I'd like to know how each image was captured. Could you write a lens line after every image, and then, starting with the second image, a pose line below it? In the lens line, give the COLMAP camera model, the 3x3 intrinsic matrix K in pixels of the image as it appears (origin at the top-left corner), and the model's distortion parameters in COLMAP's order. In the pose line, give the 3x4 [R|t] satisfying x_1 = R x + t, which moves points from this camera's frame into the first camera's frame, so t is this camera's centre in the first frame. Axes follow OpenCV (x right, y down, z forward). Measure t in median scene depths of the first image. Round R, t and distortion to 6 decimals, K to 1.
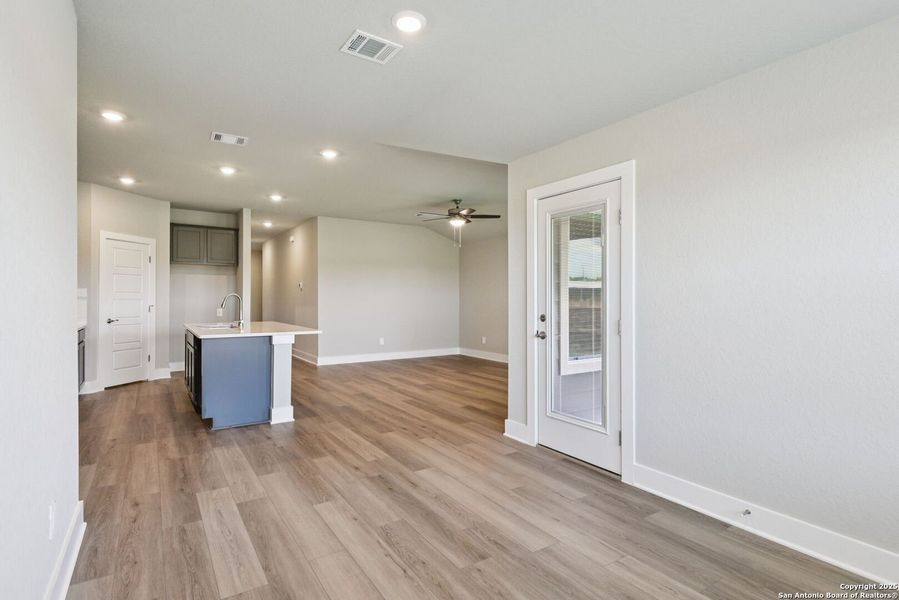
lens RADIAL K [[447.3, 0, 441.2], [0, 447.3, 295.6], [0, 0, 1]] dist [-0.012913, -0.000401]
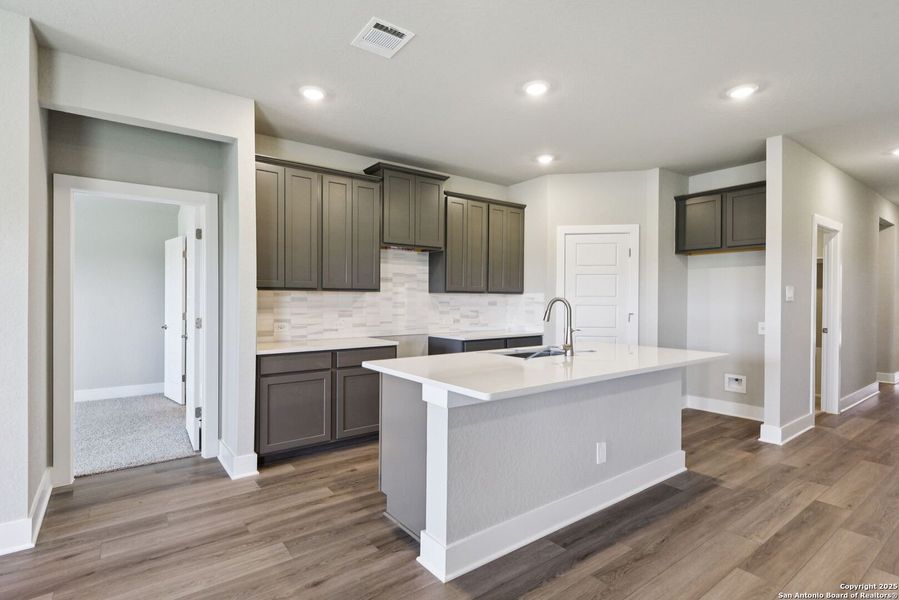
lens RADIAL K [[444.7, 0, 449.5], [0, 444.7, 300.0], [0, 0, 1]] dist [0.014562, -0.009913]
pose [[0.073386, -0.001367, -0.997303, 0.144821], [0.004526, 0.999989, -0.001038, -0.002056], [0.997293, -0.004438, 0.073391, 1.231718]]
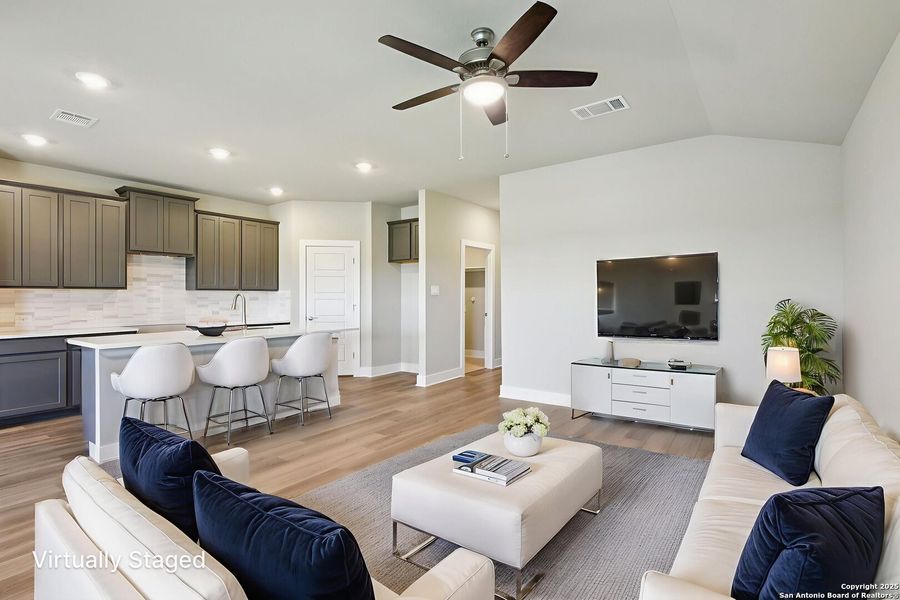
lens RADIAL K [[424.4, 0, 454.2], [0, 424.4, 297.6], [0, 0, 1]] dist [0.012423, -0.008820]
pose [[0.371612, -0.002548, -0.928385, 0.679489], [0.010749, 0.999941, 0.001558, 0.011166], [0.928326, -0.010558, 0.371618, 1.628042]]
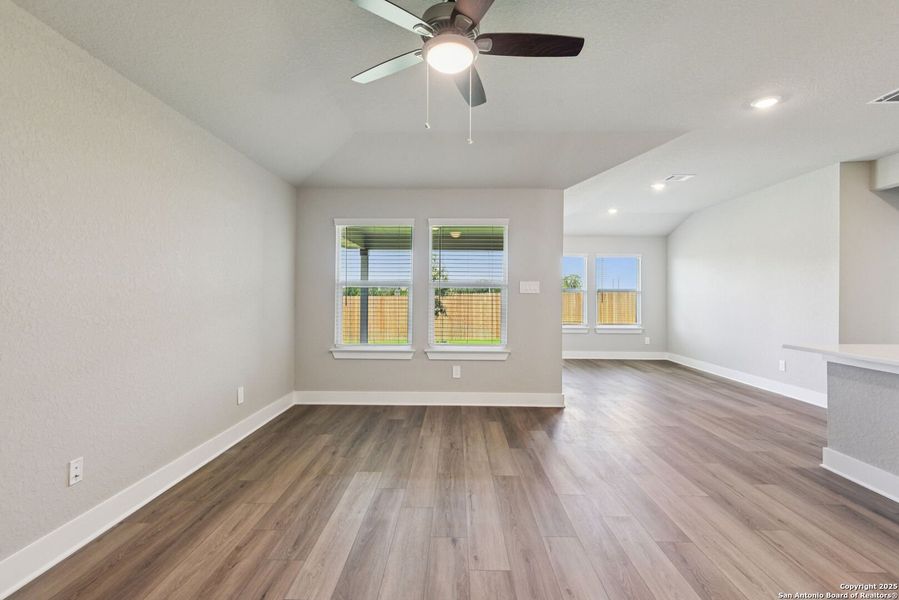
lens RADIAL K [[410.2, 0, 448.6], [0, 410.2, 296.8], [0, 0, 1]] dist [0.006392, -0.000812]
pose [[-0.834023, -0.008903, 0.551658, -0.242205], [-0.011910, 0.999927, -0.001868, 0.014814], [-0.551601, -0.008128, -0.834068, 2.397239]]
